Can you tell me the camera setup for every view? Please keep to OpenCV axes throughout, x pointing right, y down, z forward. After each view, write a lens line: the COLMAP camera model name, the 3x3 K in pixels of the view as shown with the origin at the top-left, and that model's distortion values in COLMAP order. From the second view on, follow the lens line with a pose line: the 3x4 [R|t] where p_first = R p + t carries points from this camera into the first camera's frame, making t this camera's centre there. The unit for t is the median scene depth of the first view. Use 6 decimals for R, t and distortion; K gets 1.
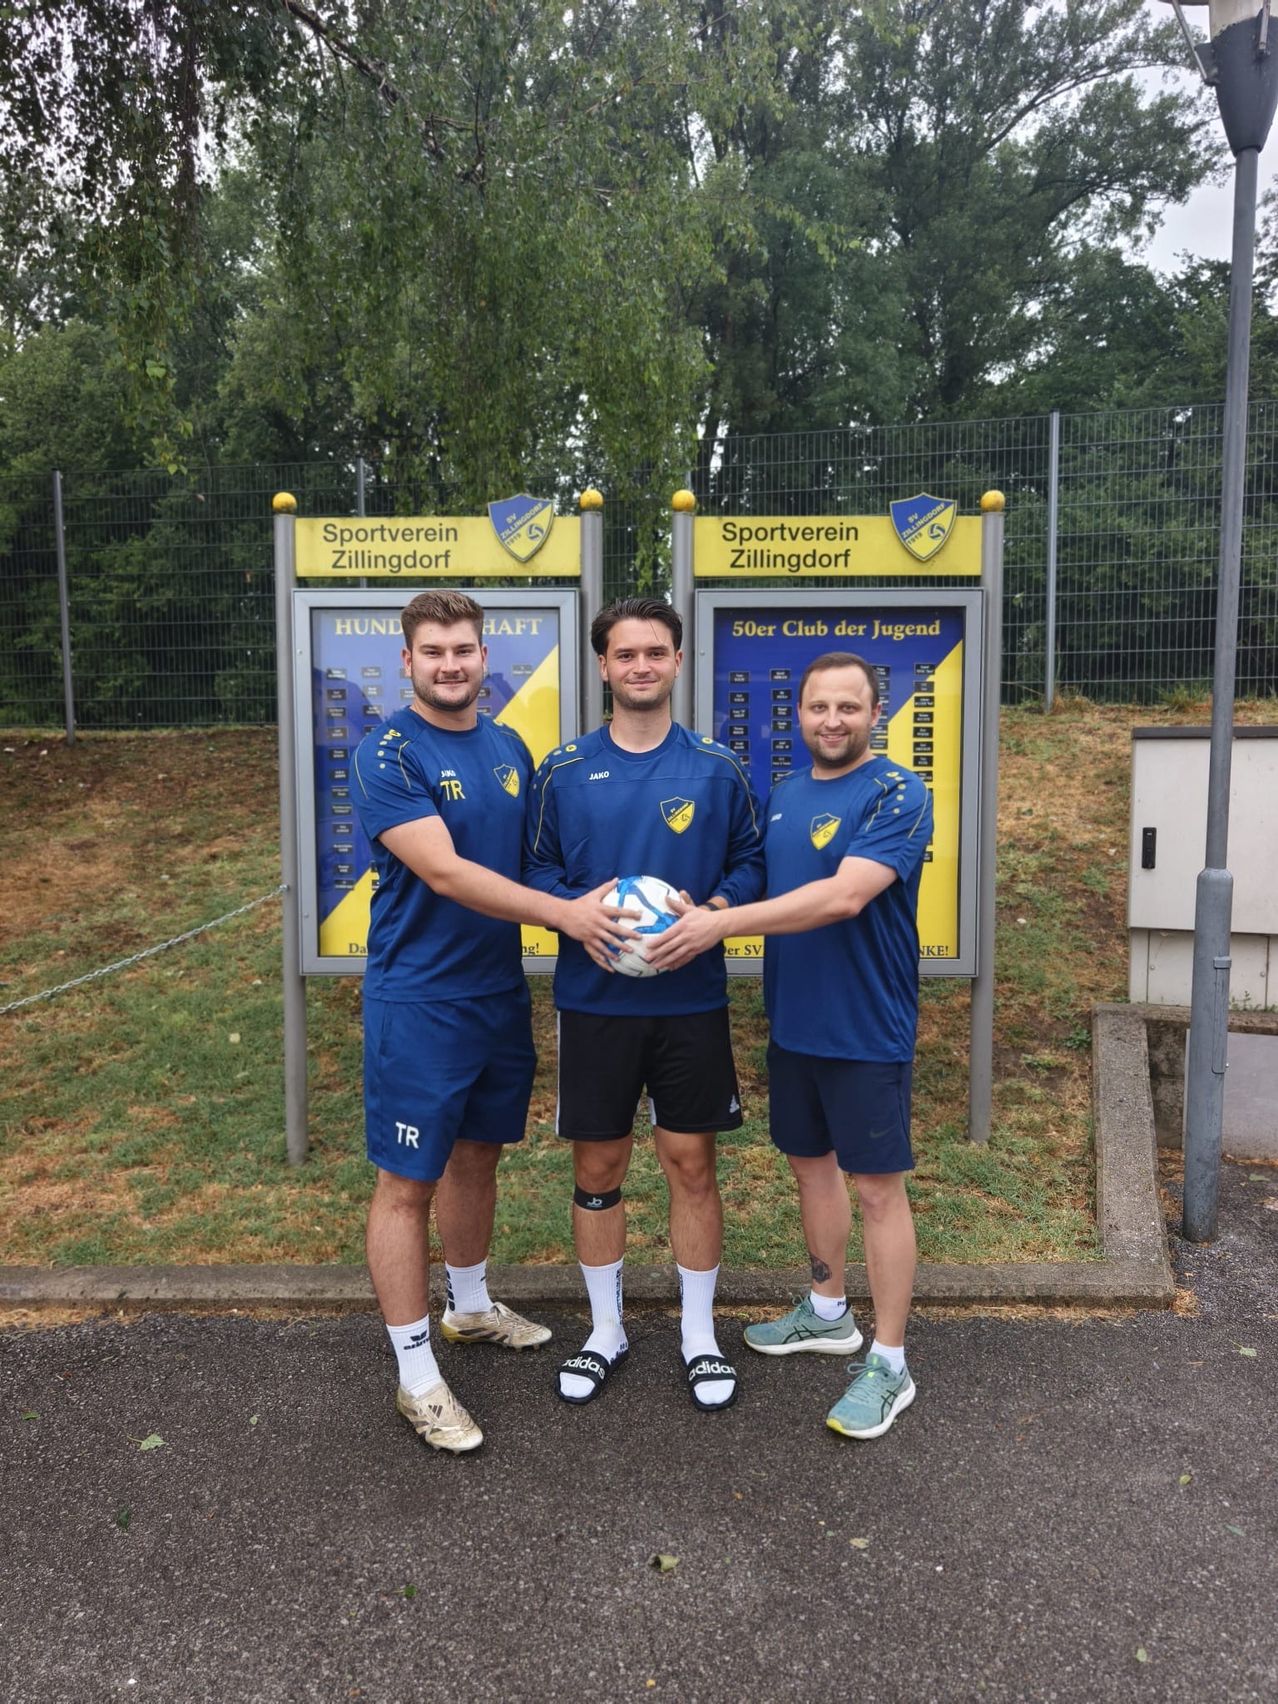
lens RADIAL K [[1226.7, 0, 629.0], [0, 1226.7, 852.2], [0, 0, 1]] dist [0.002854, -0.005025]
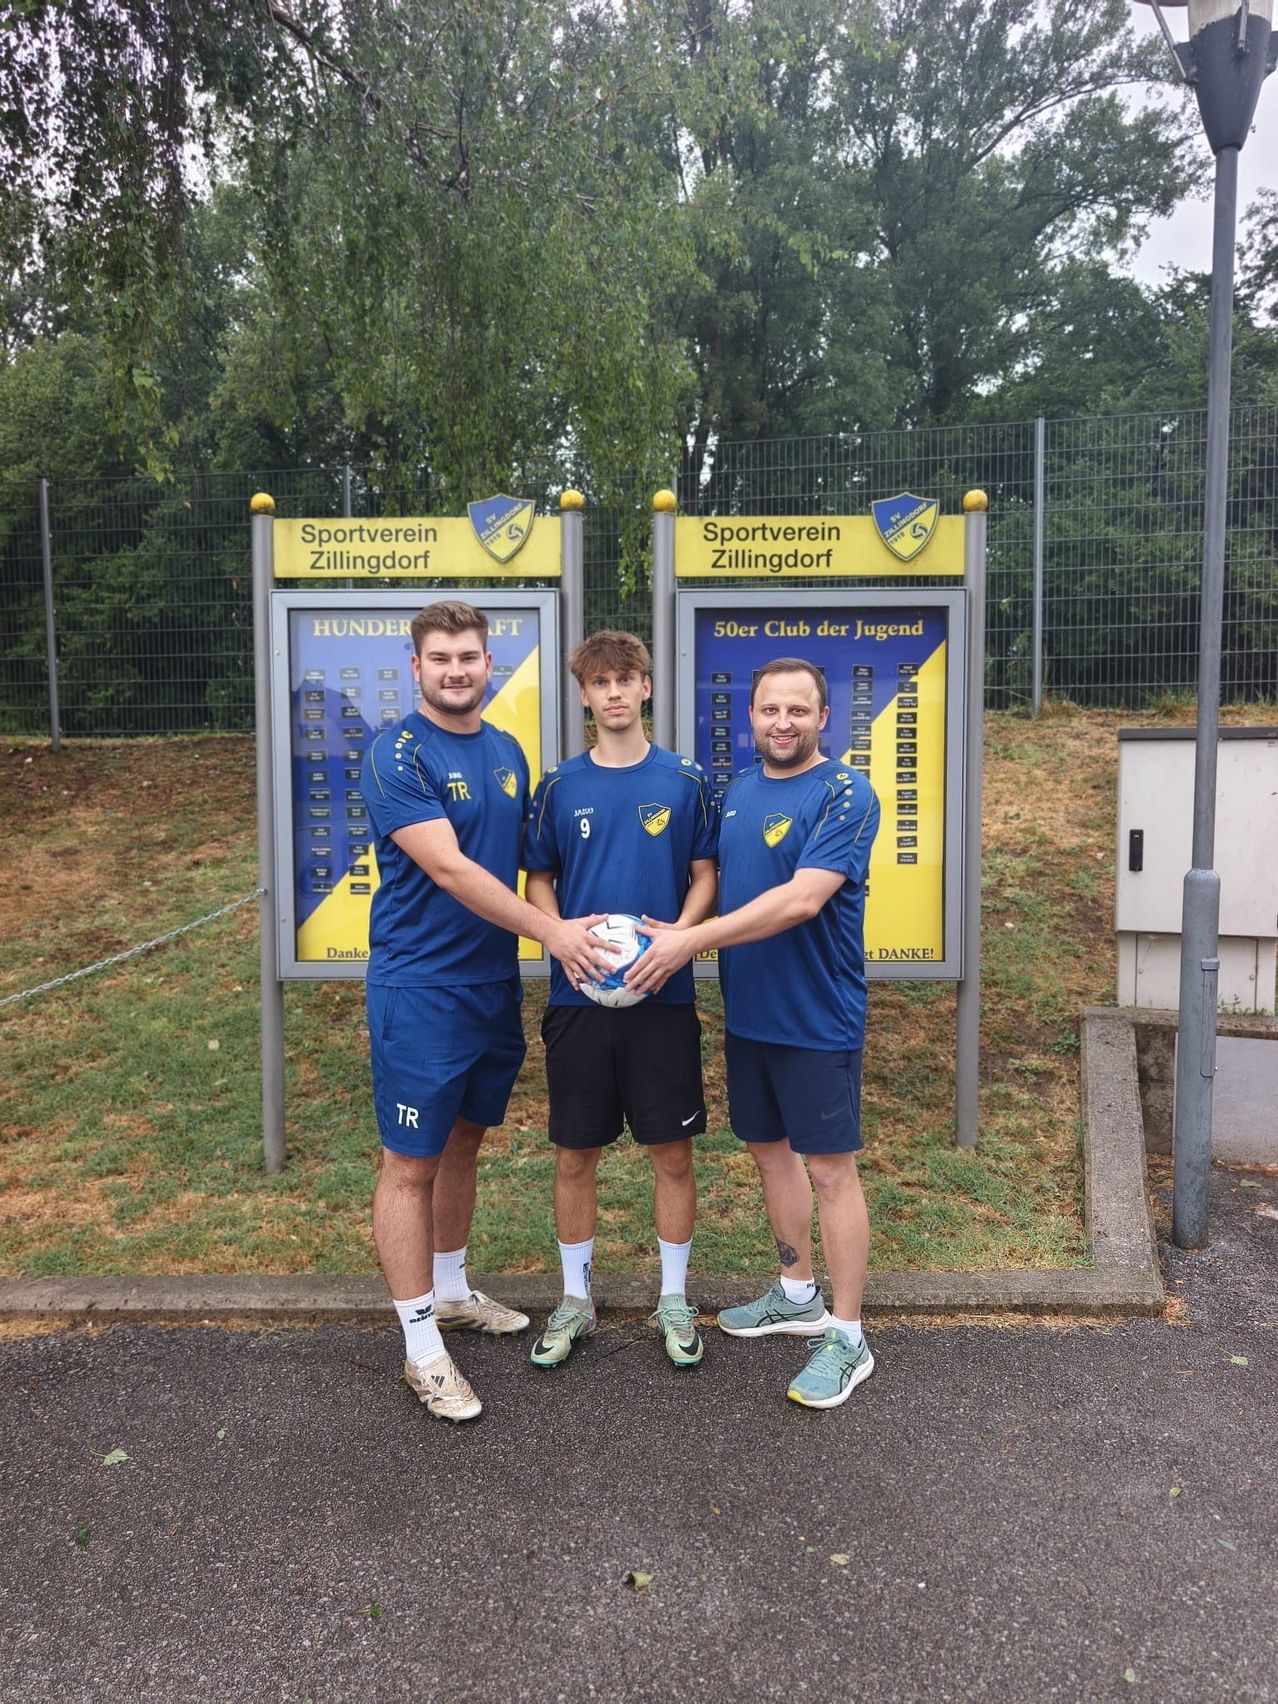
lens RADIAL K [[1223.2, 0, 625.2], [0, 1223.2, 844.7], [0, 0, 1]] dist [0.001955, -0.003956]
pose [[0.999995, -0.002350, 0.001953, 0.010061], [0.002379, 0.999883, -0.015096, 0.006712], [-0.001917, 0.015101, 0.999884, 0.013446]]
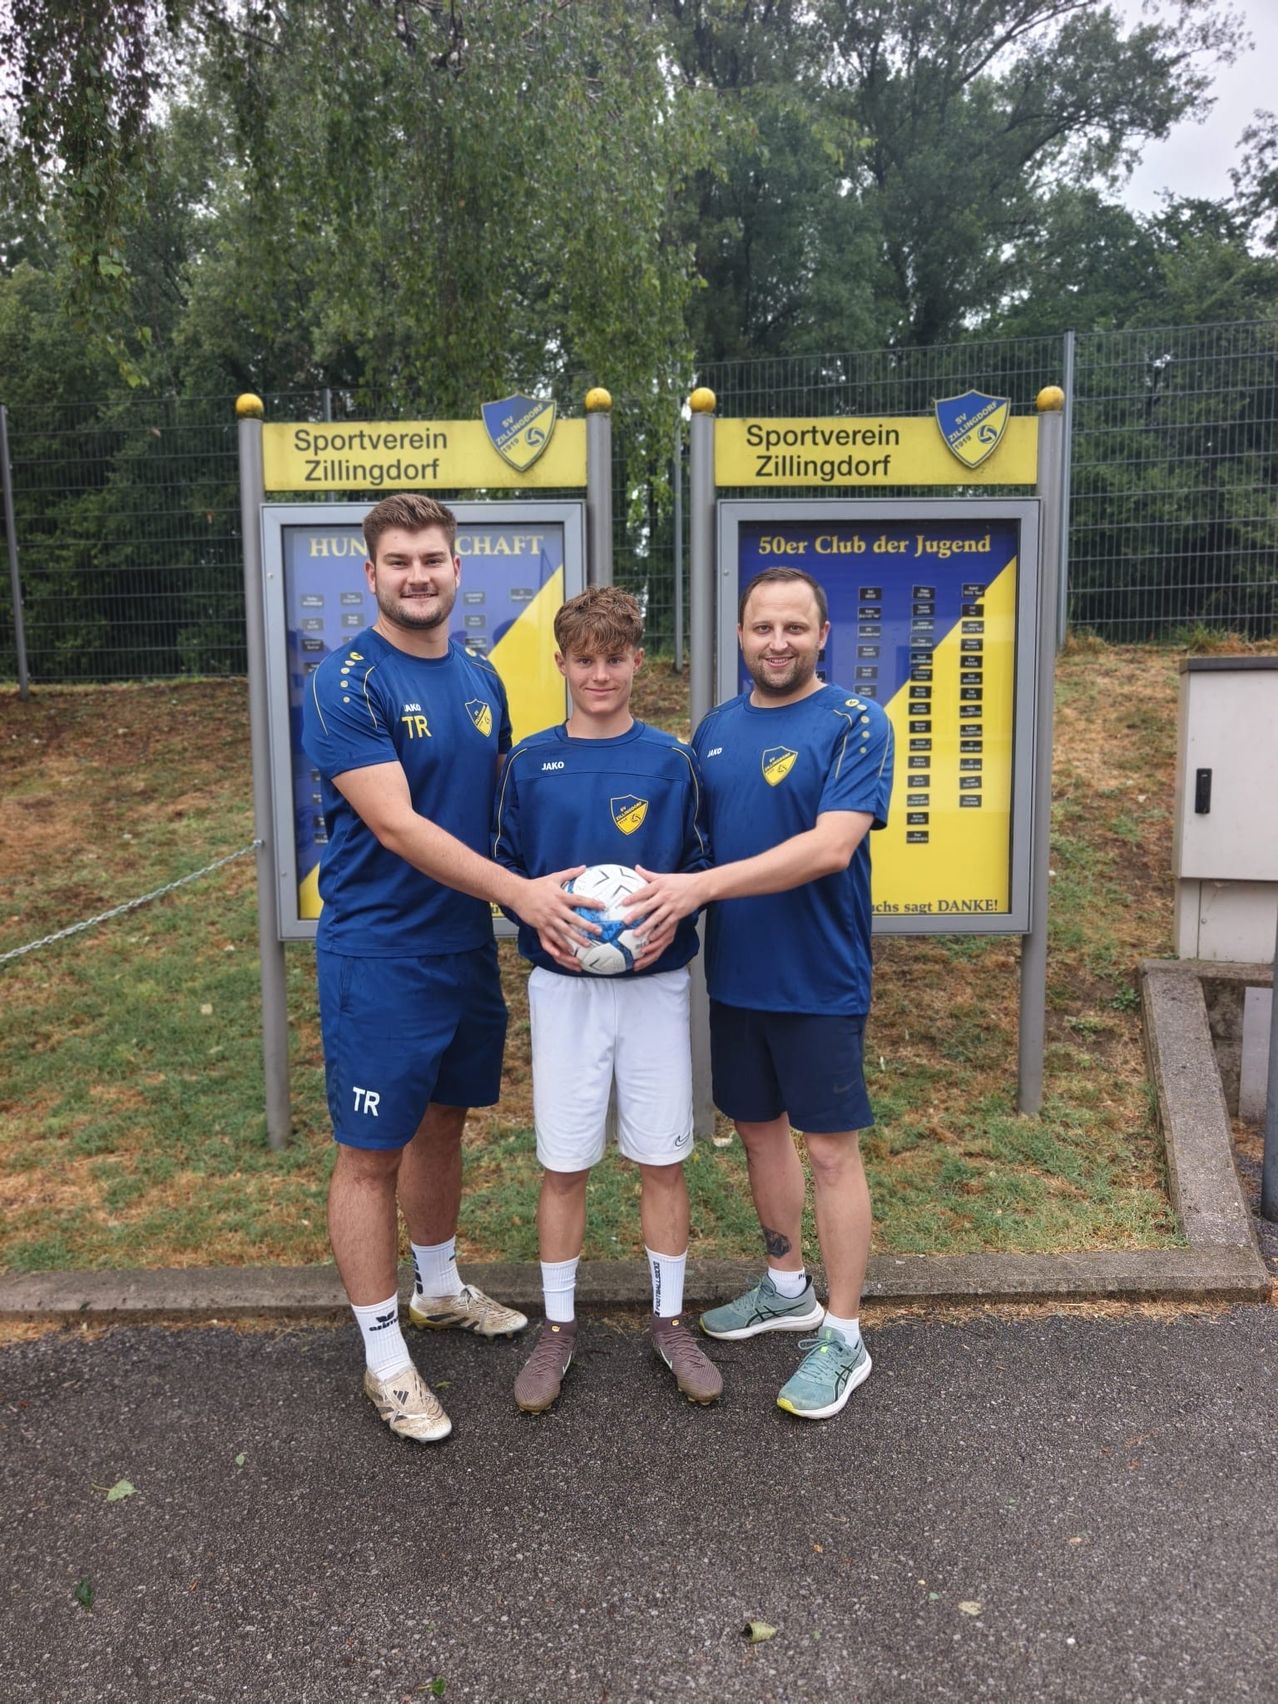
lens RADIAL K [[1206.2, 0, 607.8], [0, 1206.2, 862.0], [0, 0, 1]] dist [-0.000806, -0.000728]
pose [[0.999850, -0.010708, 0.013629, -0.038313], [0.010164, 0.999172, 0.039399, 0.010785], [-0.014039, -0.039254, 0.999131, 0.116983]]
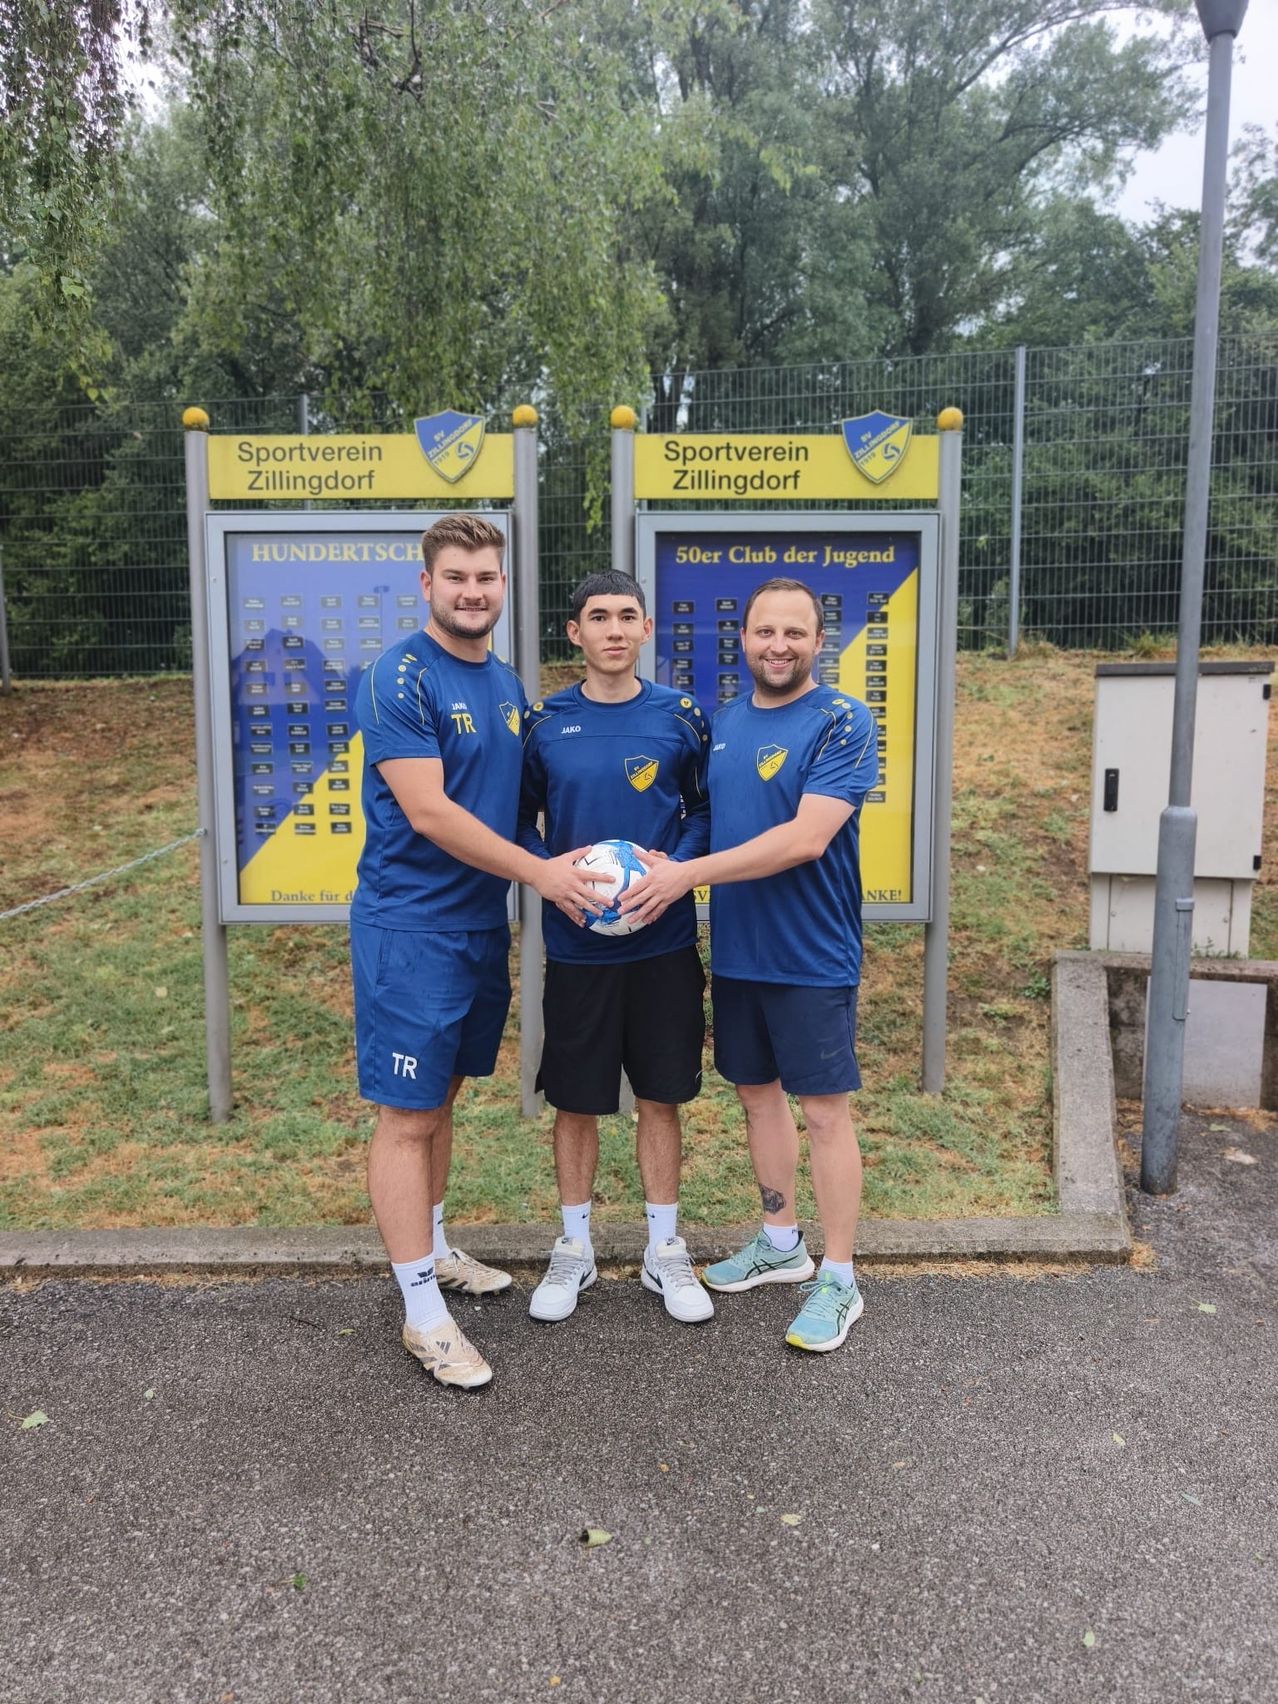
lens RADIAL K [[1214.0, 0, 628.6], [0, 1214.0, 857.9], [0, 0, 1]] dist [-0.000172, -0.001892]
pose [[0.999787, -0.003975, 0.020248, 0.028077], [0.003258, 0.999372, 0.035286, 0.017004], [-0.020376, -0.035213, 0.999172, 0.059145]]
